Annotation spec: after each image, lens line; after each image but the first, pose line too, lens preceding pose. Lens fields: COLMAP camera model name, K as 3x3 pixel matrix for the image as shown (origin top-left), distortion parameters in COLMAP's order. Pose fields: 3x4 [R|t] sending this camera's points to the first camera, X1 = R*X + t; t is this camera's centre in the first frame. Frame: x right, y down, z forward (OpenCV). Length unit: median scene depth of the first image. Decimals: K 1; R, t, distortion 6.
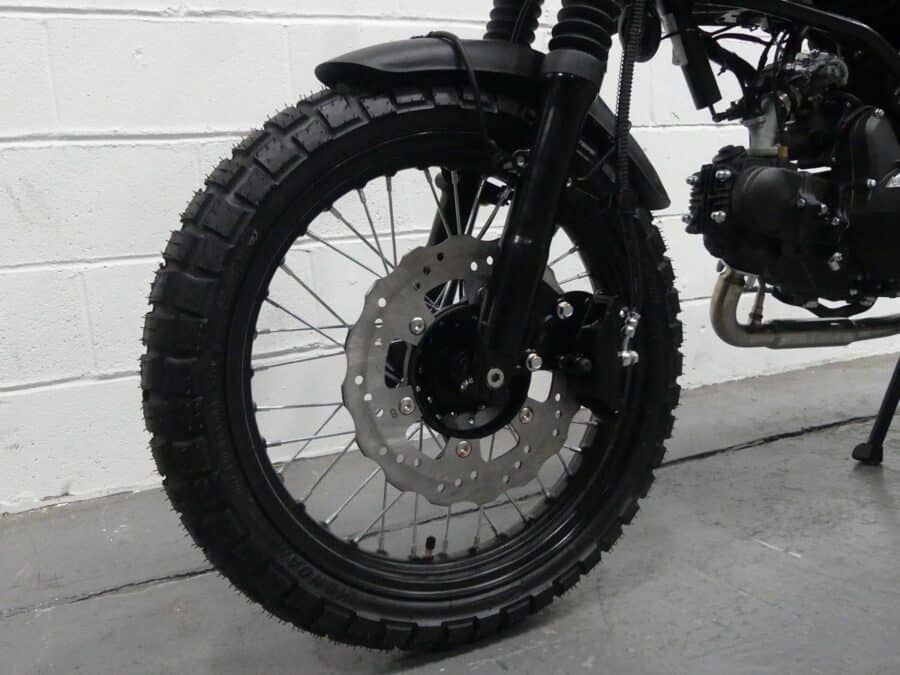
lens RADIAL K [[741.2, 0, 450.0], [0, 741.2, 337.5], [0, 0, 1]] dist [0.008803, -0.009831]
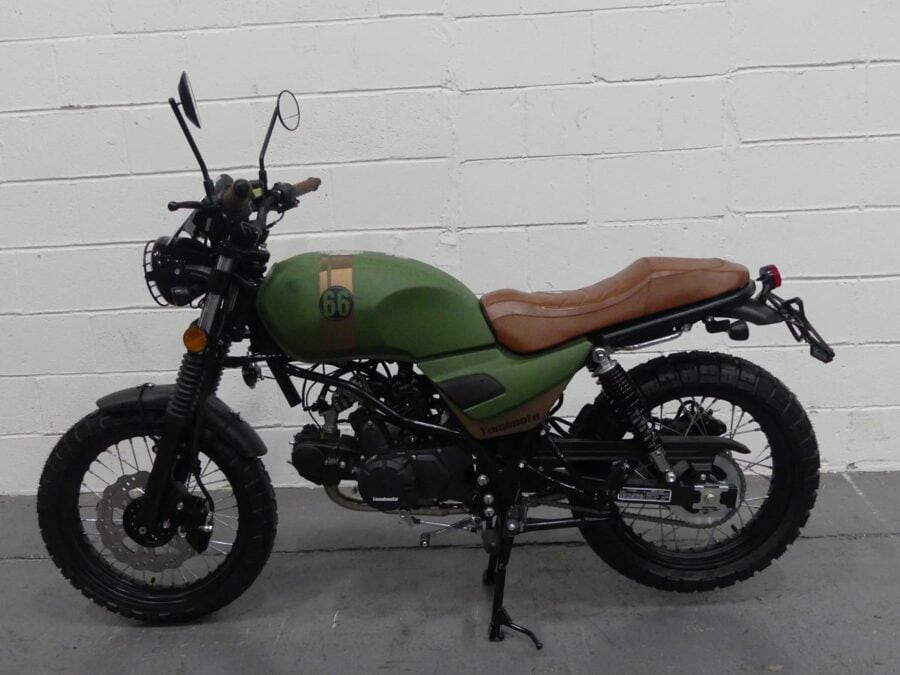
lens RADIAL K [[741.2, 0, 450.0], [0, 741.2, 337.5], [0, 0, 1]] dist [0.008803, -0.009831]
pose [[0.904577, 0.130102, -0.405972, 1.825887], [-0.084452, 0.988109, 0.128485, -0.947749], [0.417861, -0.081939, 0.904808, -0.766797]]
